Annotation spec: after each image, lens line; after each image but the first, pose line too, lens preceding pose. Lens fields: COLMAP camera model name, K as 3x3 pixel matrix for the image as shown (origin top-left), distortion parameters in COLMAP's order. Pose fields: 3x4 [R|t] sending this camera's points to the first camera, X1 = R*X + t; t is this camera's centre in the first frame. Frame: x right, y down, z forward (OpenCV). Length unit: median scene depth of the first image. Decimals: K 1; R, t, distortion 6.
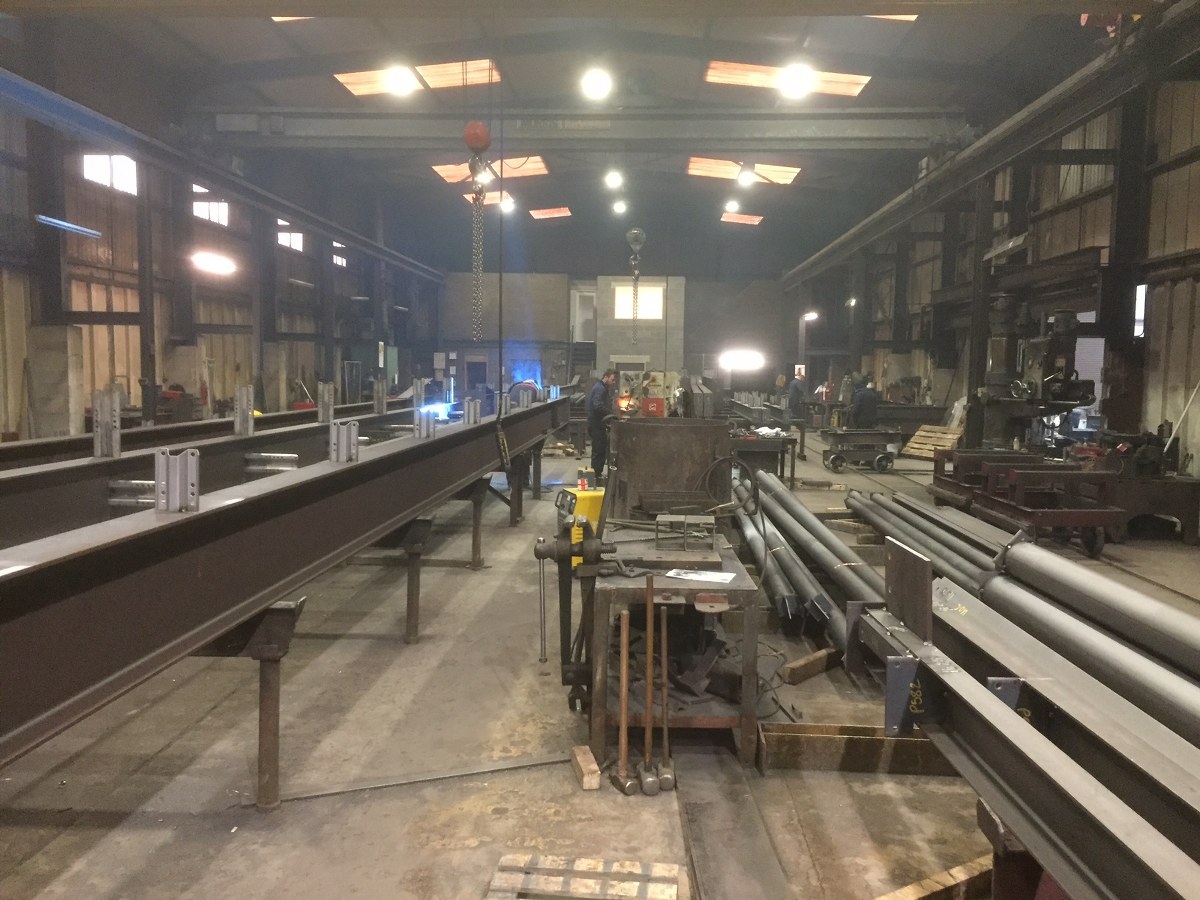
lens RADIAL K [[1036.2, 0, 599.3], [0, 1036.2, 449.9], [0, 0, 1]] dist [0.060417, -0.065607]
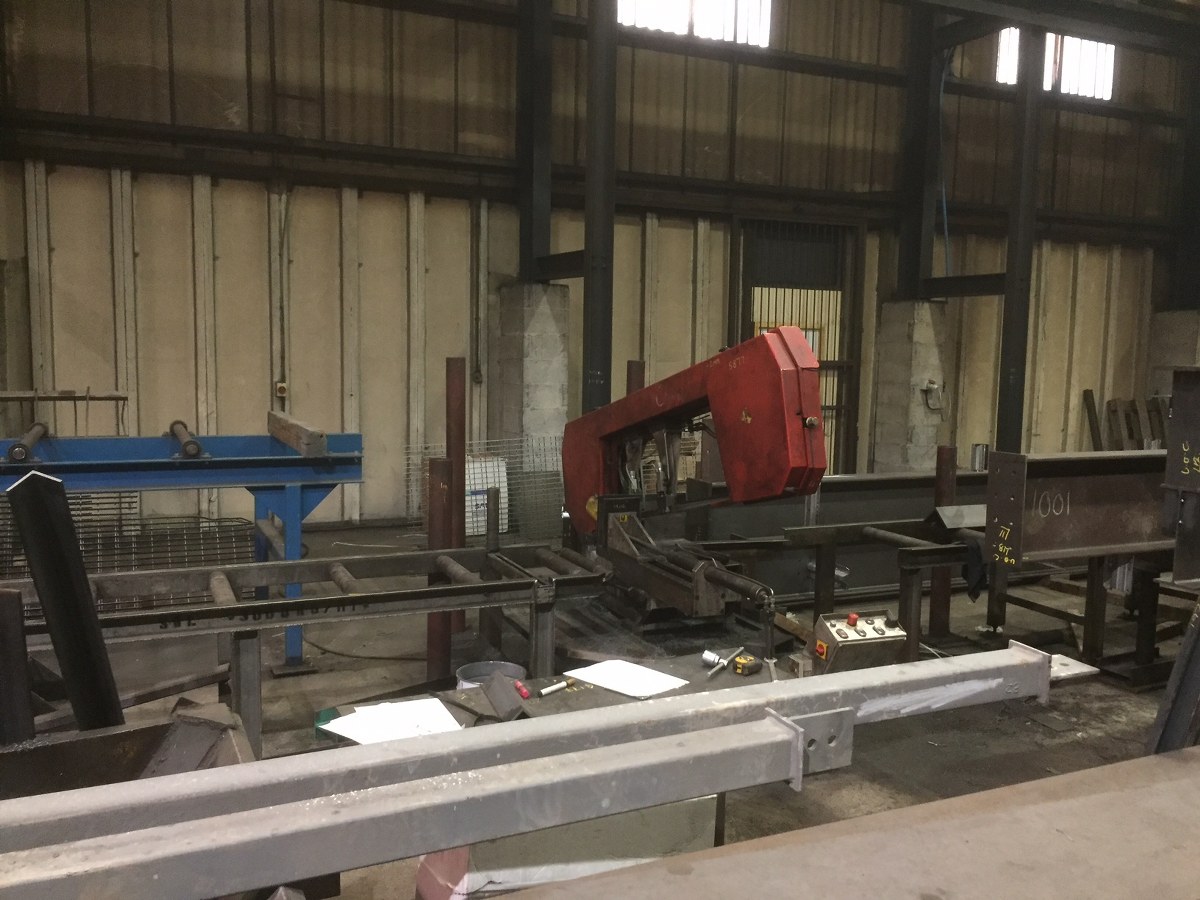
lens RADIAL K [[1036.2, 0, 598.2], [0, 1036.2, 442.8], [0, 0, 1]] dist [0.060417, -0.065607]
pose [[0.438491, 0.093289, -0.893881, 0.019243], [-0.097800, 0.993645, 0.055725, -0.050886], [0.893398, 0.062987, 0.444828, 0.586957]]
